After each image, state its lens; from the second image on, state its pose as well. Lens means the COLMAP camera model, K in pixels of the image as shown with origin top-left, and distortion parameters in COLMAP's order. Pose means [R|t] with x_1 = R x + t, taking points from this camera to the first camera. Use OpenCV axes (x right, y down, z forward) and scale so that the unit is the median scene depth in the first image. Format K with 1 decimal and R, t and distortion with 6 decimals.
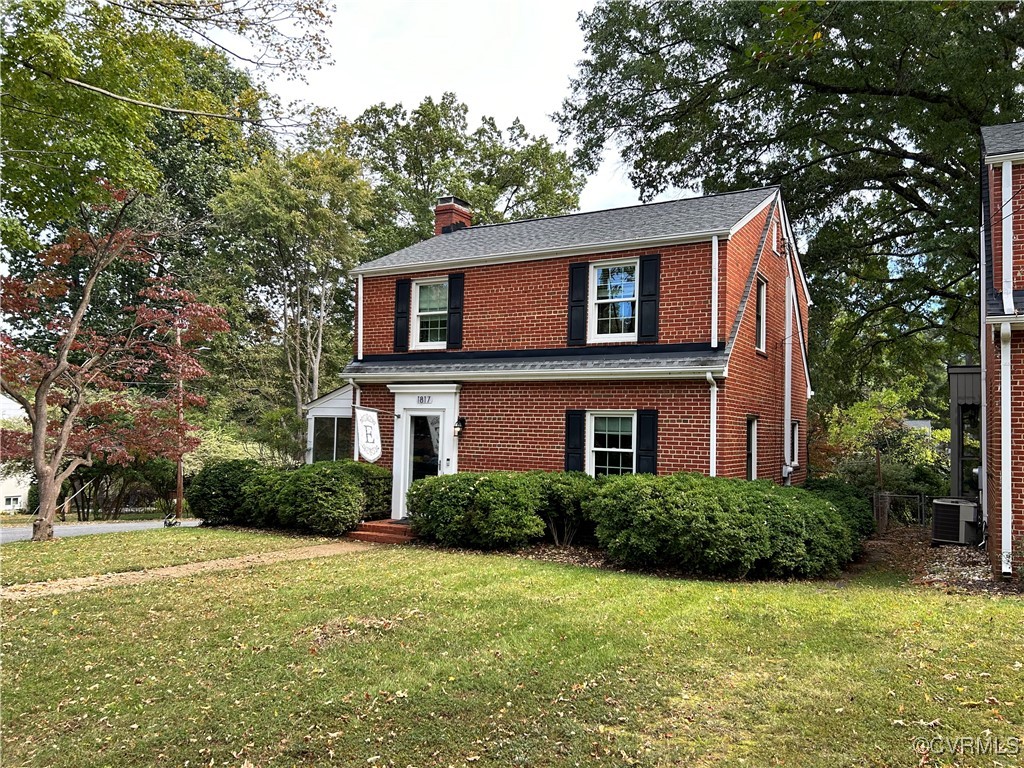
lens RADIAL K [[781.1, 0, 512.0], [0, 781.1, 384.0], [0, 0, 1]] dist [0.046964, 0.000066]
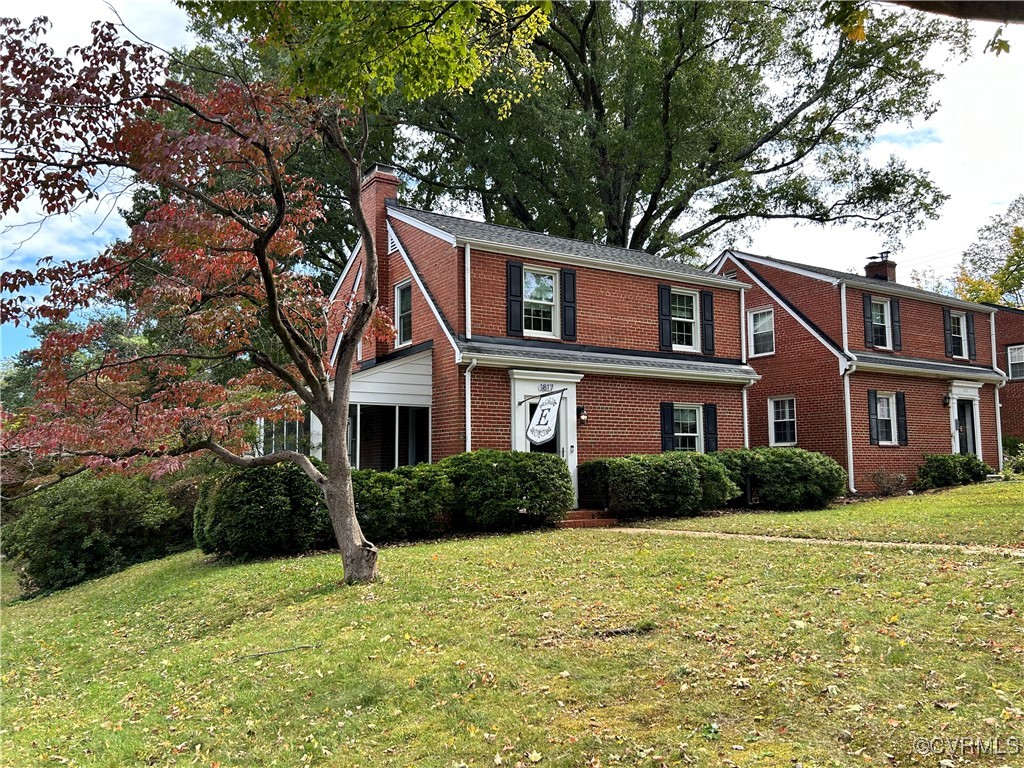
lens RADIAL K [[781.1, 0, 512.0], [0, 781.1, 384.0], [0, 0, 1]] dist [0.046964, 0.000066]
pose [[0.455964, 0.062537, 0.887799, -1.055519], [-0.032414, 0.998033, -0.053655, 0.073072], [-0.889408, -0.004312, 0.457094, 0.603748]]
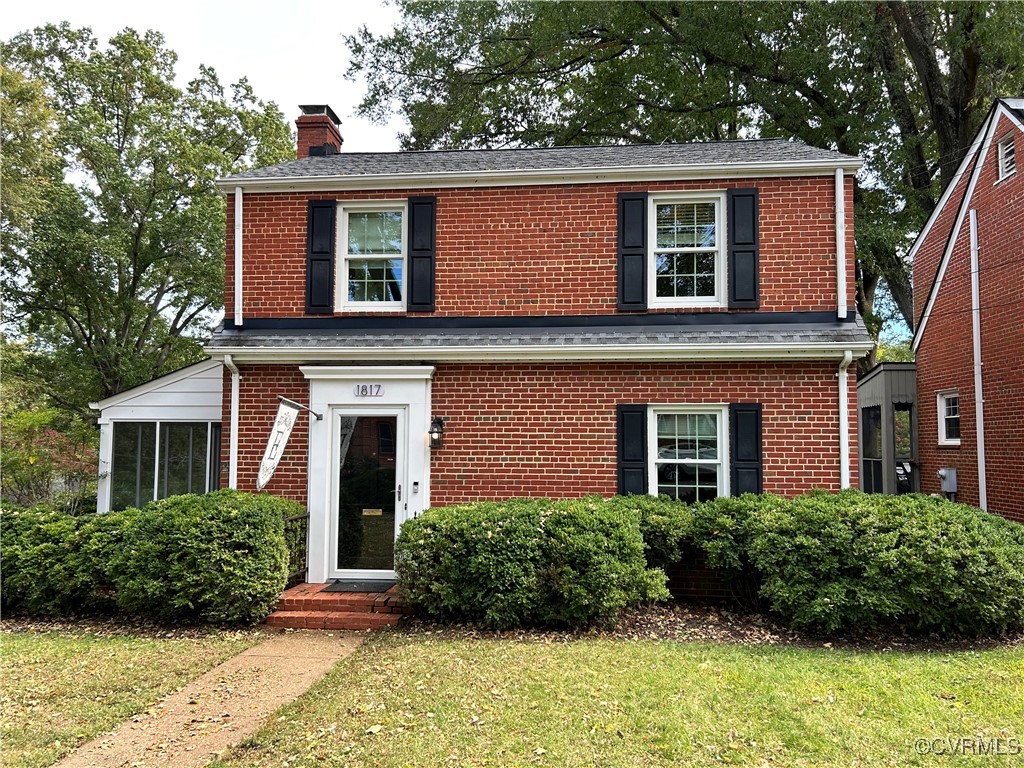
lens RADIAL K [[769.6, 0, 506.1], [0, 769.6, 396.6], [0, 0, 1]] dist [0.015630, -0.001943]
pose [[0.906930, 0.007452, 0.421216, -0.283823], [-0.007817, 0.999969, -0.000859, 0.025628], [-0.421210, -0.002513, 0.906960, 0.400518]]
